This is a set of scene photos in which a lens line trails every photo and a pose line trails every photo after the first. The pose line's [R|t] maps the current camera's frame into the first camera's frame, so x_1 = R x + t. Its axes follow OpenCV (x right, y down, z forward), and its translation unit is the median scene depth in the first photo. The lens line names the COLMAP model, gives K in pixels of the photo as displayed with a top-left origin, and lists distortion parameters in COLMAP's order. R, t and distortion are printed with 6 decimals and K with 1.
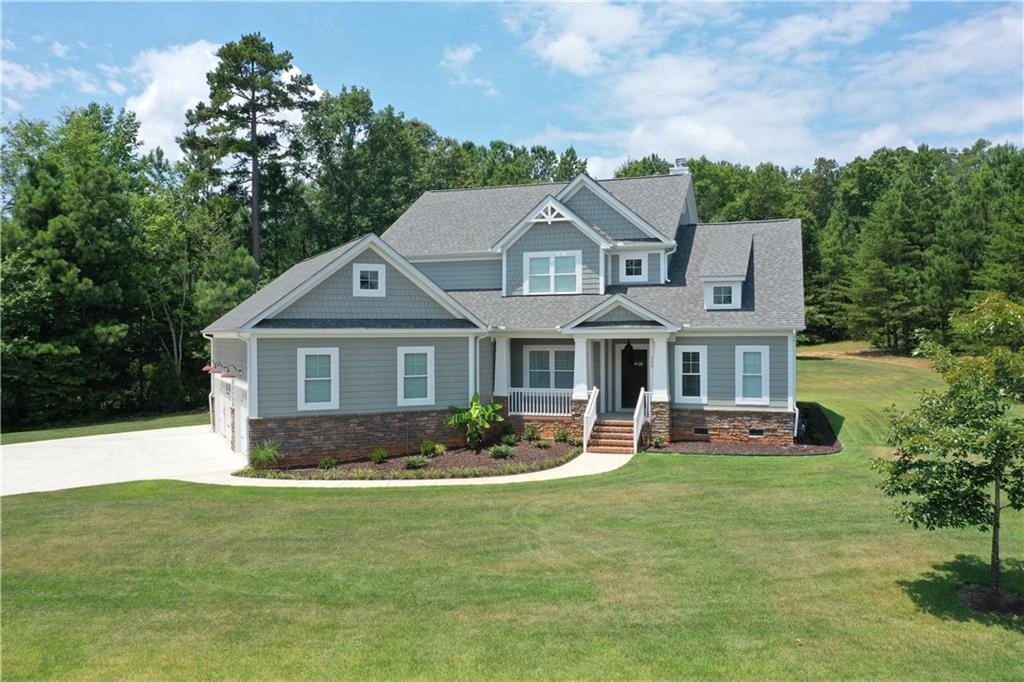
lens RADIAL K [[802.1, 0, 510.3], [0, 802.1, 346.5], [0, 0, 1]] dist [-0.004911, -0.004762]
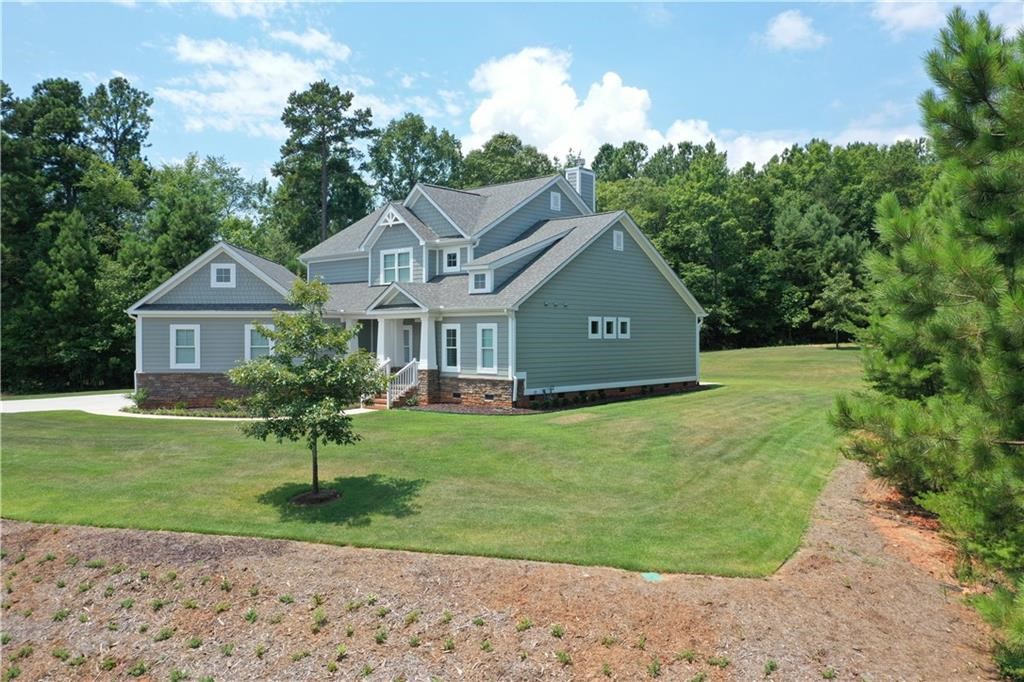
lens RADIAL K [[808.5, 0, 512.0], [0, 808.5, 341.0], [0, 0, 1]] dist [0.000765, 0.000368]
pose [[0.924969, 0.007336, -0.379973, 0.765072], [-0.009772, 0.999942, -0.004481, 0.028945], [0.379918, 0.007858, 0.924987, -0.083459]]
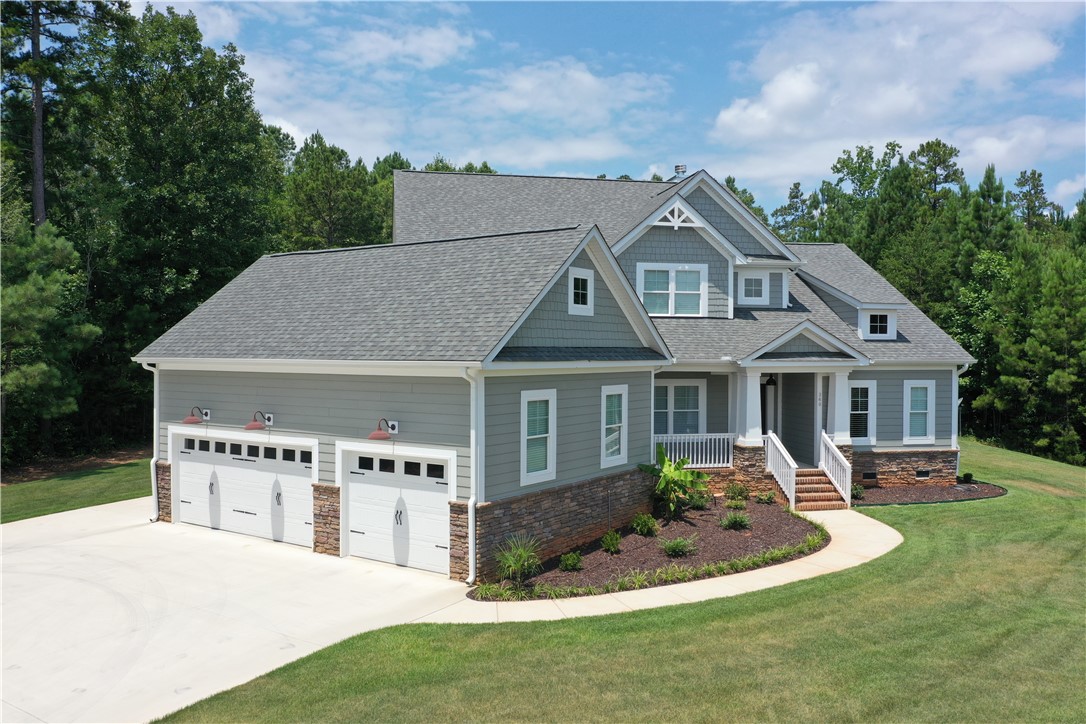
lens RADIAL K [[857.4, 0, 543.0], [0, 857.4, 362.0], [0, 0, 1]] dist [0.000765, 0.000368]
pose [[0.867616, 0.002104, 0.497231, -0.548662], [-0.000722, 0.999995, -0.002971, -0.018233], [-0.497235, 0.002218, 0.867613, 0.348957]]
